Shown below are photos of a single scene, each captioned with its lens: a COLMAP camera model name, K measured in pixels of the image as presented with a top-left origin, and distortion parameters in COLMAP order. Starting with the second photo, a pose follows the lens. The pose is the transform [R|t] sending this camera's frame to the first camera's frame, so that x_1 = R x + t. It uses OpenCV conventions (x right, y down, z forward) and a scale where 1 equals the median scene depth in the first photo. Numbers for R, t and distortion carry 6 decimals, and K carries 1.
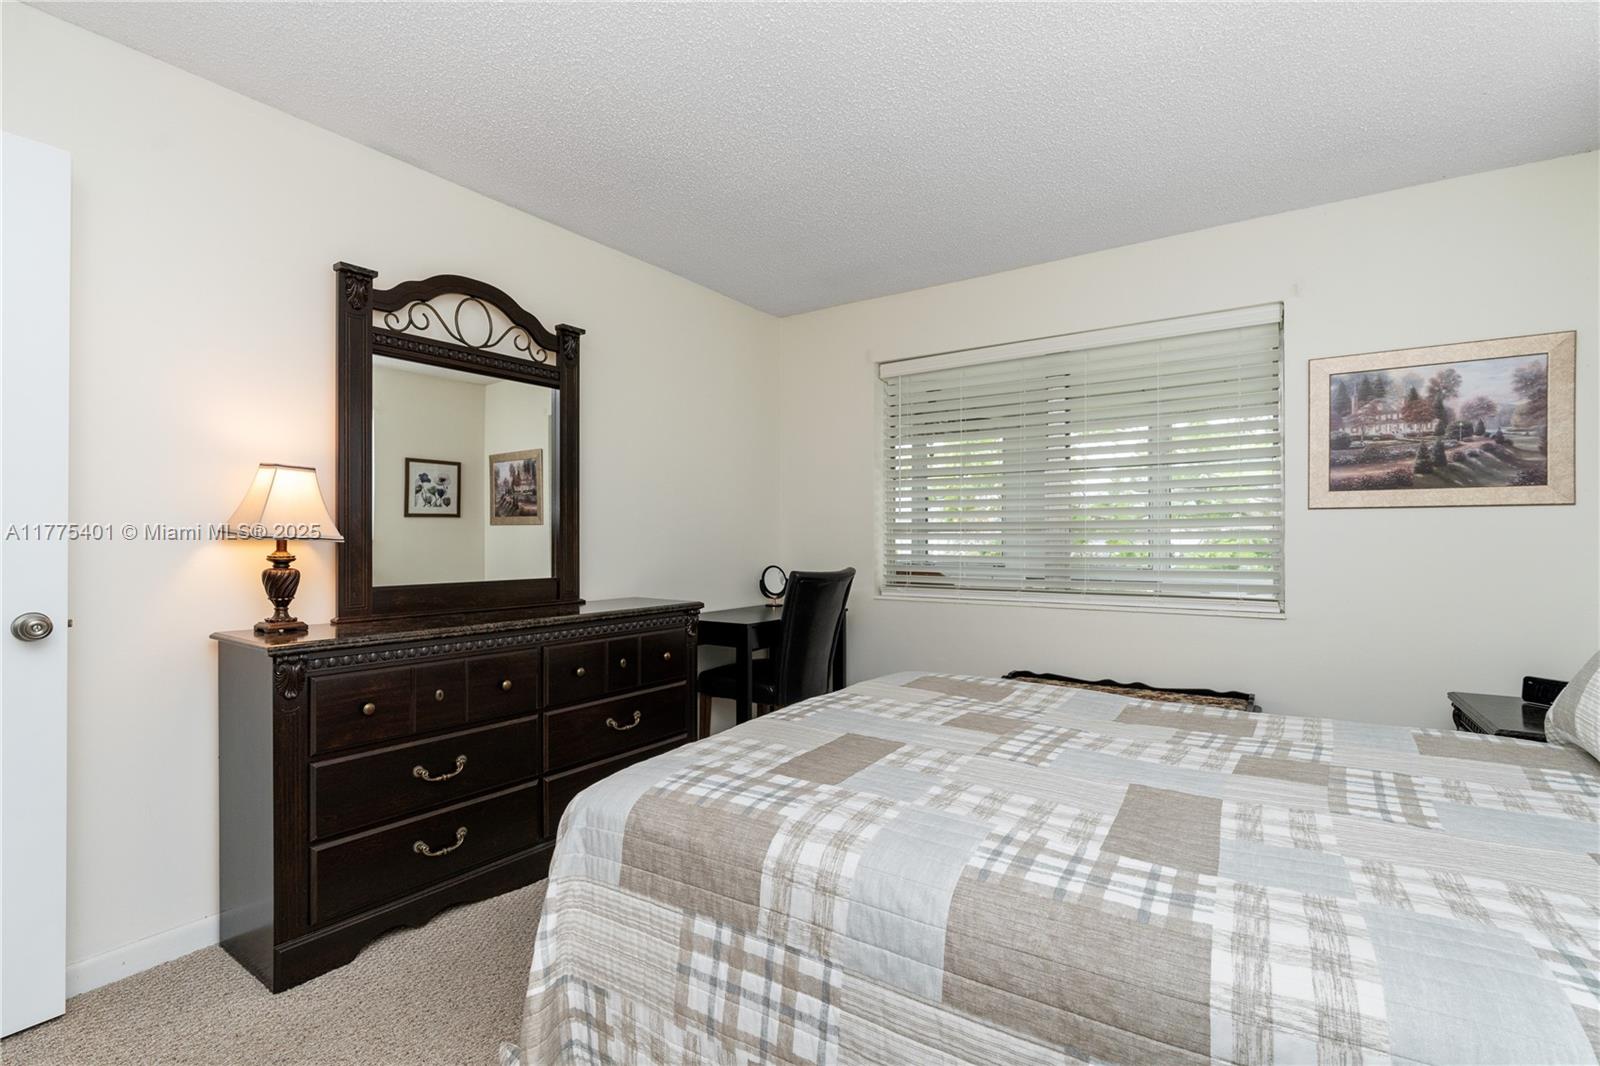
lens RADIAL K [[731.2, 0, 789.4], [0, 731.2, 539.4], [0, 0, 1]] dist [-0.007727, 0.003397]
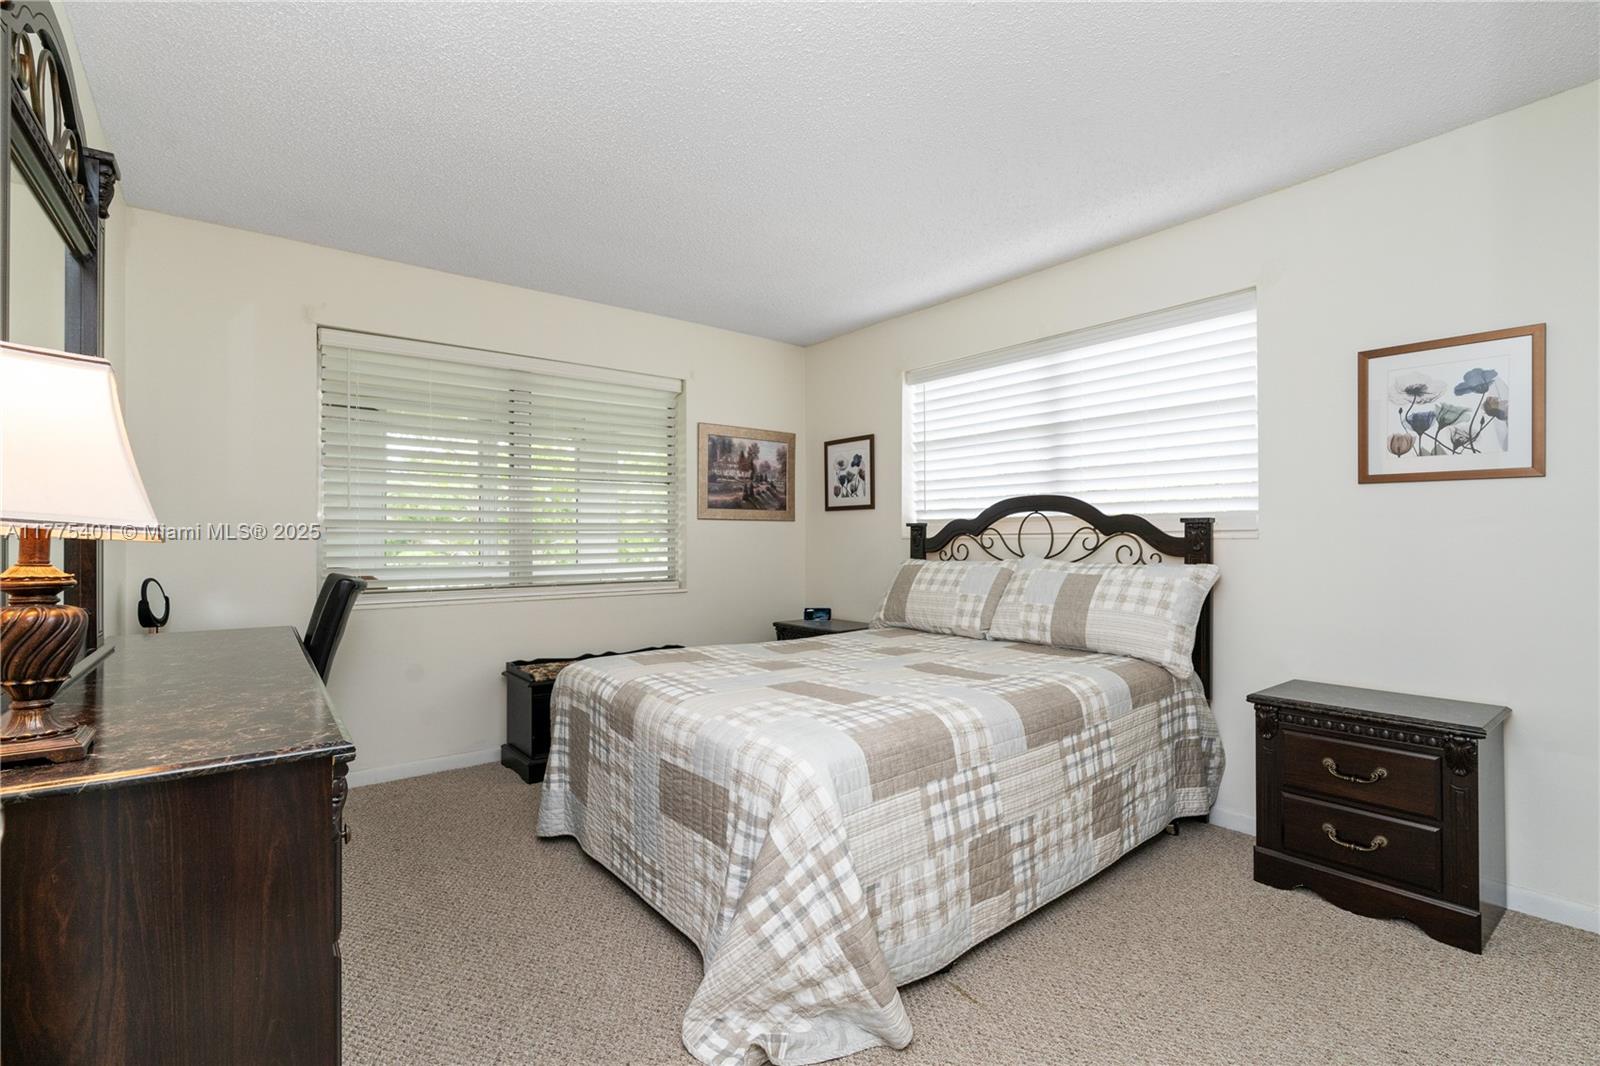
lens RADIAL K [[731.2, 0, 796.5], [0, 731.2, 536.2], [0, 0, 1]] dist [-0.007727, 0.003397]
pose [[0.301448, 0.003977, 0.953474, -0.746604], [0.002695, 0.999984, -0.005023, 0.002730], [-0.953479, 0.004084, 0.301433, 0.359494]]
